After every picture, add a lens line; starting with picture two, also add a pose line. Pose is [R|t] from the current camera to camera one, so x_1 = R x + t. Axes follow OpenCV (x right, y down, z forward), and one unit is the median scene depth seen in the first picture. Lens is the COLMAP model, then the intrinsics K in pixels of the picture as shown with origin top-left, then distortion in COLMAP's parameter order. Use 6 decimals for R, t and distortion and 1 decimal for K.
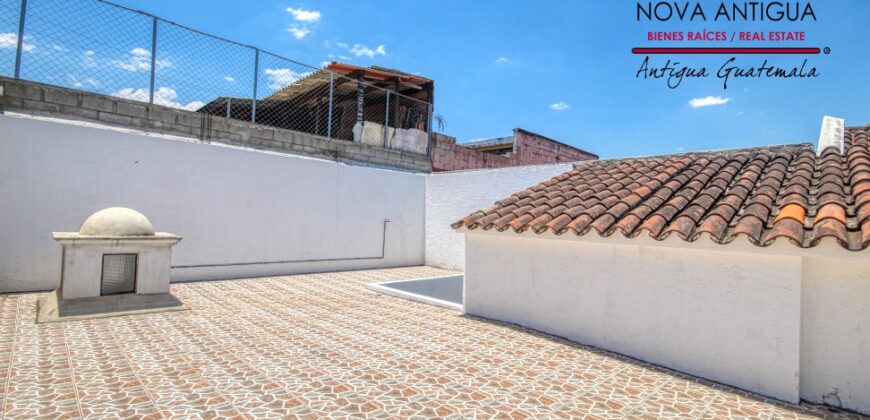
lens RADIAL K [[409.1, 0, 450.3], [0, 409.1, 213.0], [0, 0, 1]] dist [0.030862, -0.022329]
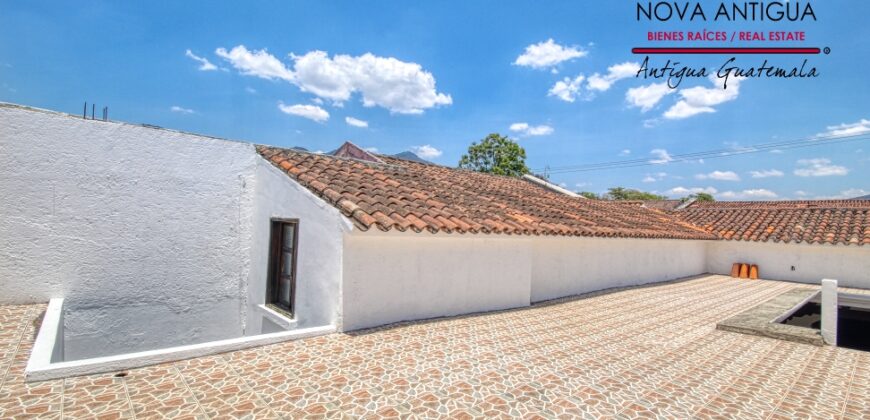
lens RADIAL K [[409.1, 0, 450.3], [0, 409.1, 213.0], [0, 0, 1]] dist [0.030862, -0.022329]
pose [[0.031924, -0.006608, 0.999468, -0.989129], [-0.062104, 0.998033, 0.008582, -0.018396], [-0.997559, -0.062345, 0.031451, 0.993908]]
